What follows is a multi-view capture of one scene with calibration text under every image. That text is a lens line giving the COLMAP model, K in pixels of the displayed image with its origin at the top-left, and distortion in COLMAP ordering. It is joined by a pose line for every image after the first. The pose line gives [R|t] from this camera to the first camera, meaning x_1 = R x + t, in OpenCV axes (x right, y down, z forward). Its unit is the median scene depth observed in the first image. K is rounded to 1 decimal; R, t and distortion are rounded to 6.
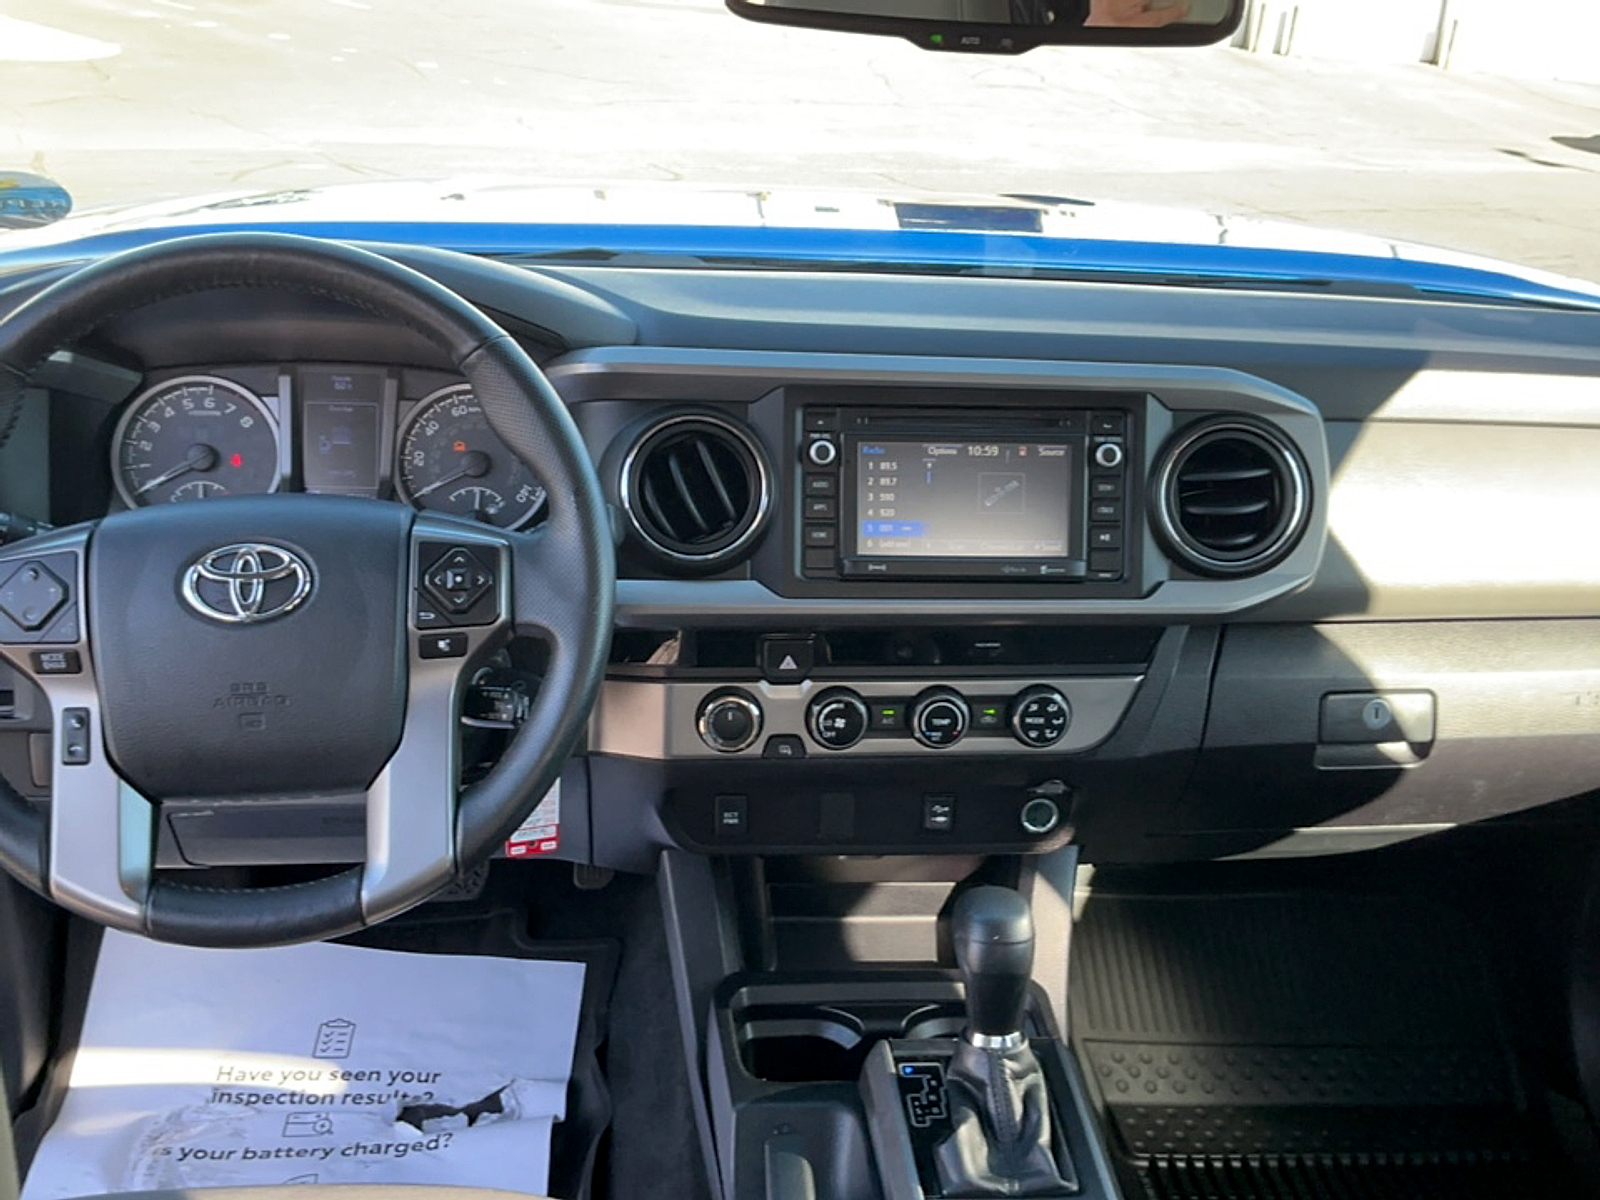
lens RADIAL K [[1558.2, 0, 824.1], [0, 1558.2, 601.1], [0, 0, 1]] dist [0.098423, -0.231896]
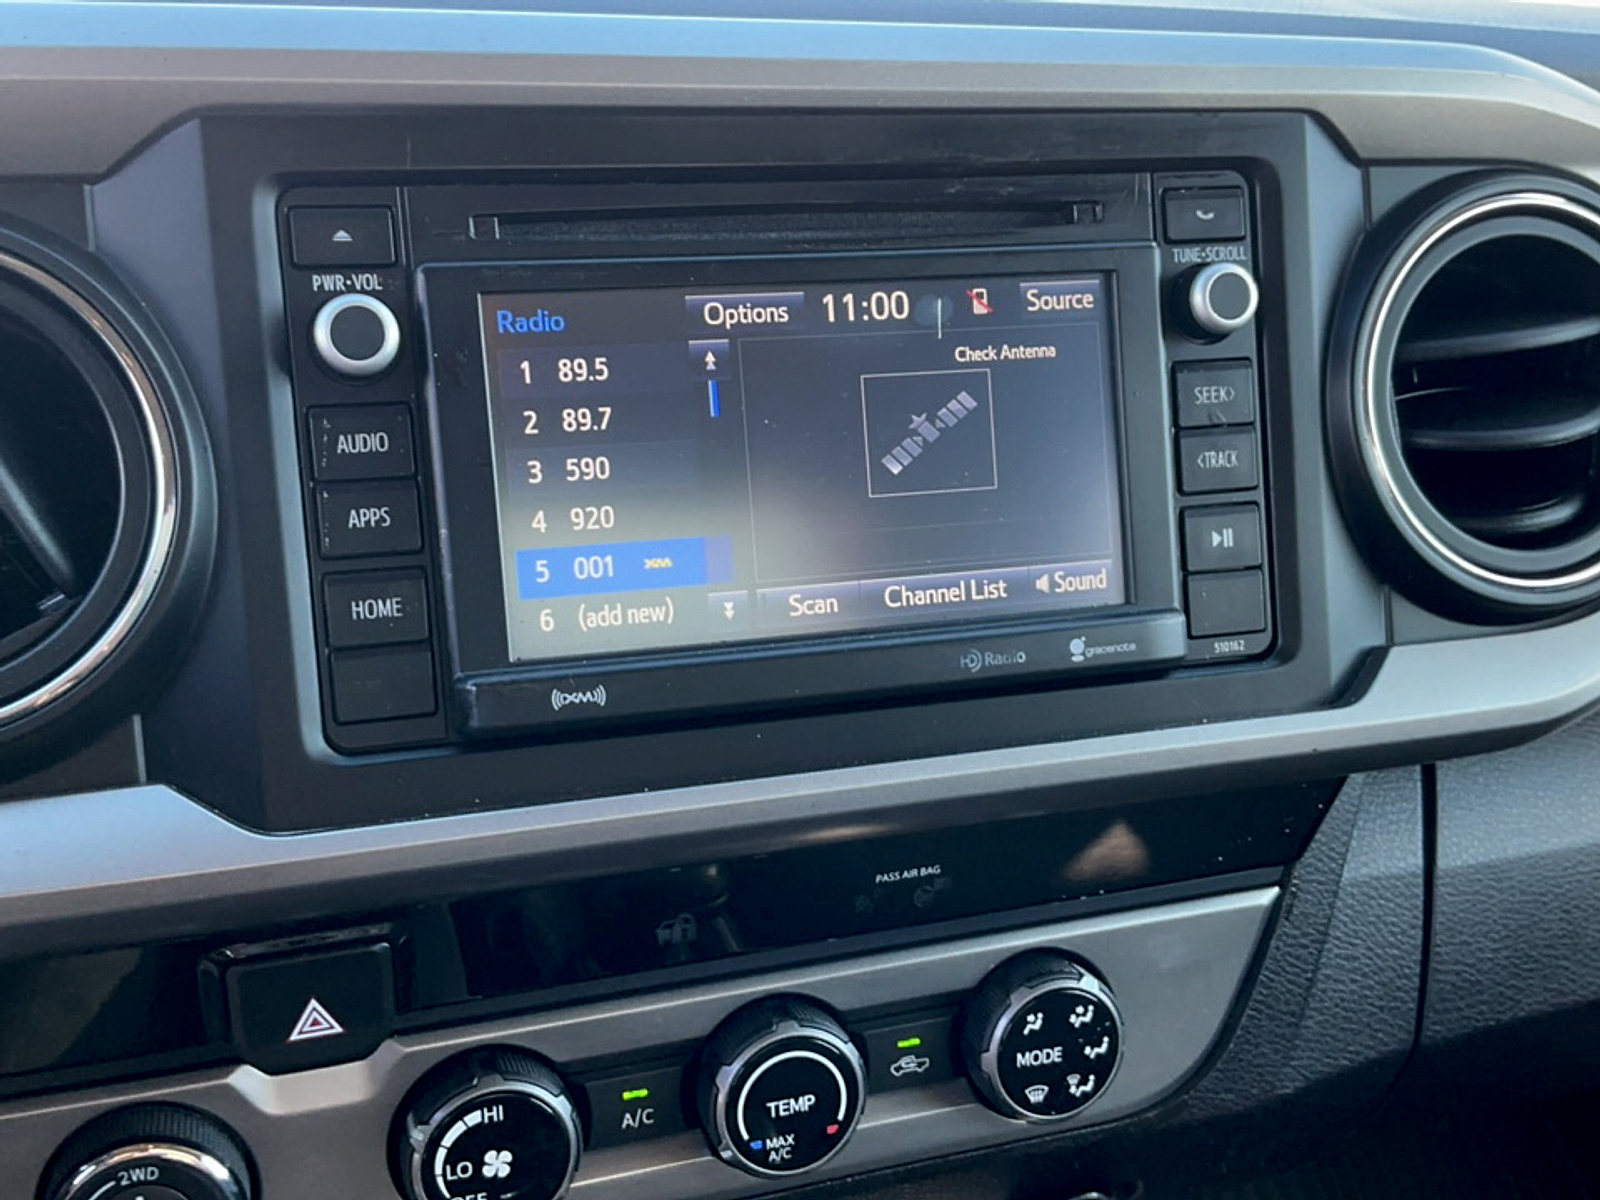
lens RADIAL K [[1677.6, 0, 800.0], [0, 1677.6, 600.0], [0, 0, 1]] dist [0.141026, -0.308970]
pose [[0.973407, -0.091970, 0.209810, 0.008384], [0.094418, 0.995531, -0.001660, -0.035498], [-0.208720, 0.021426, 0.977741, 0.655190]]
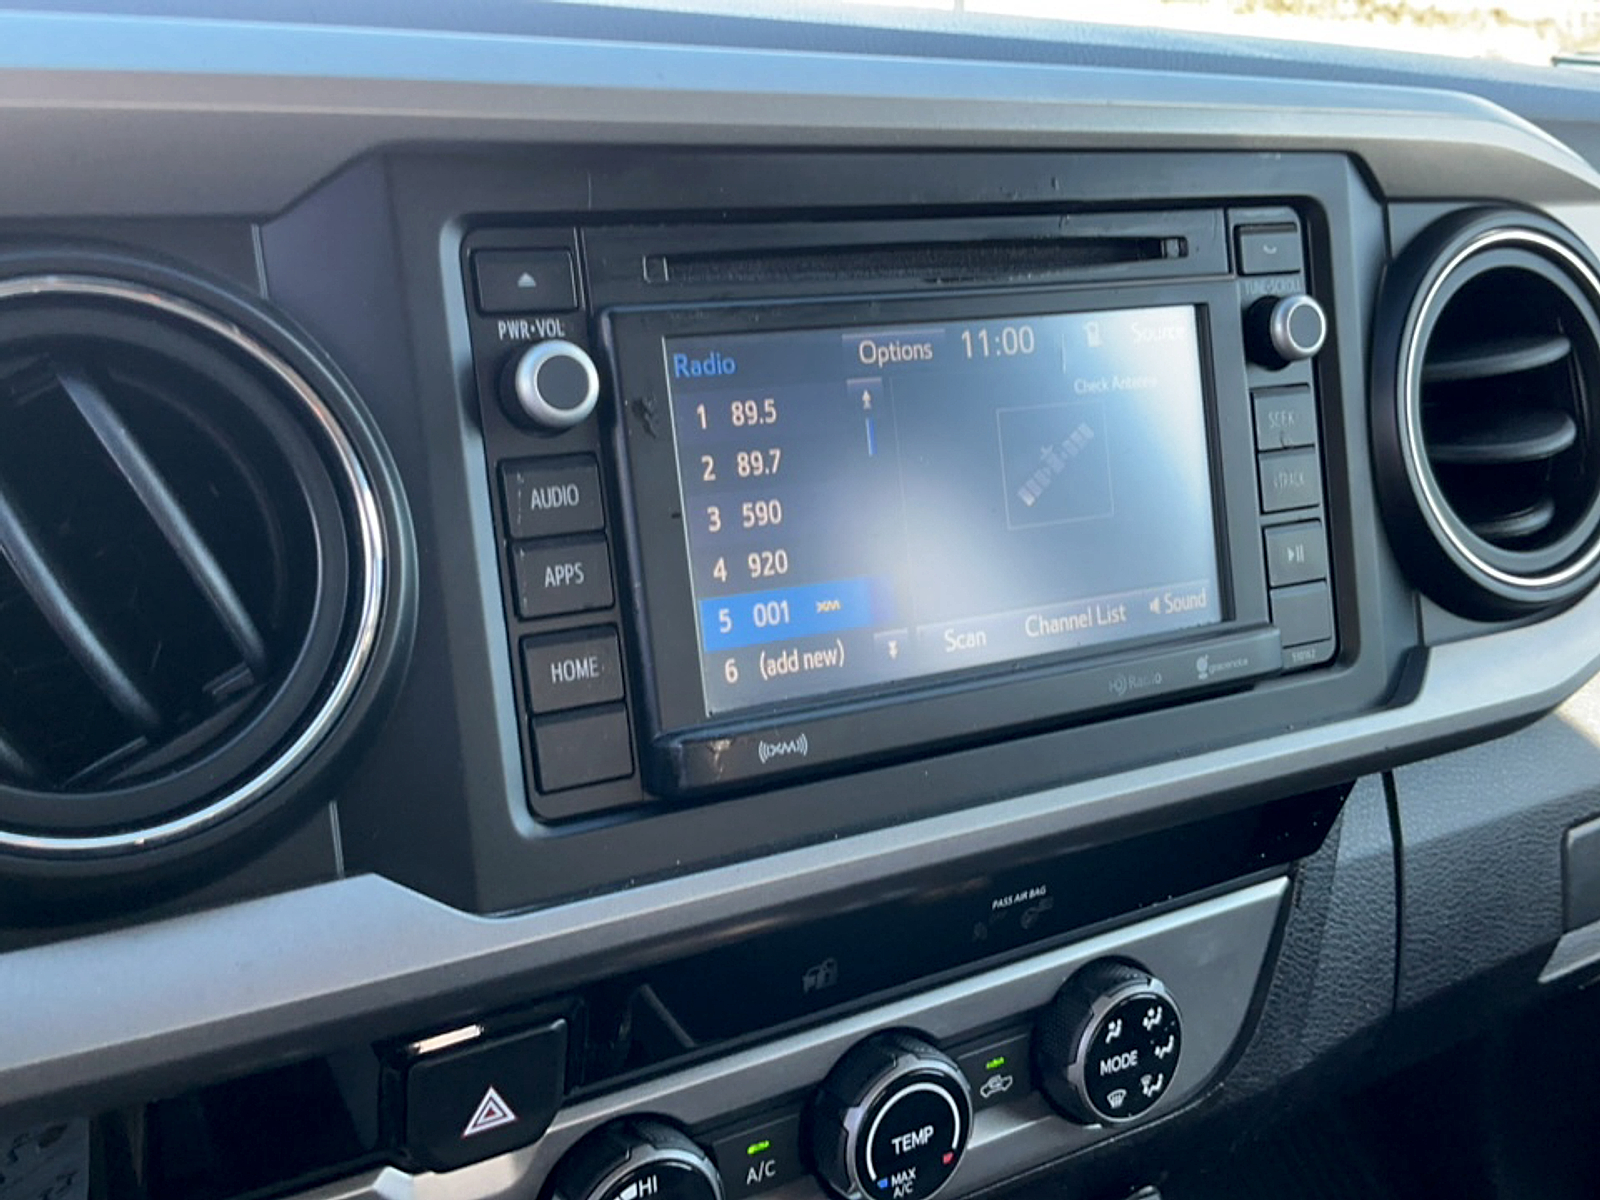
lens RADIAL K [[1677.6, 0, 800.0], [0, 1677.6, 600.0], [0, 0, 1]] dist [0.141026, -0.308970]
pose [[0.892271, -0.138466, 0.429743, -0.097215], [0.143119, 0.989469, 0.021658, -0.055568], [-0.428216, 0.042180, 0.902691, 0.693755]]
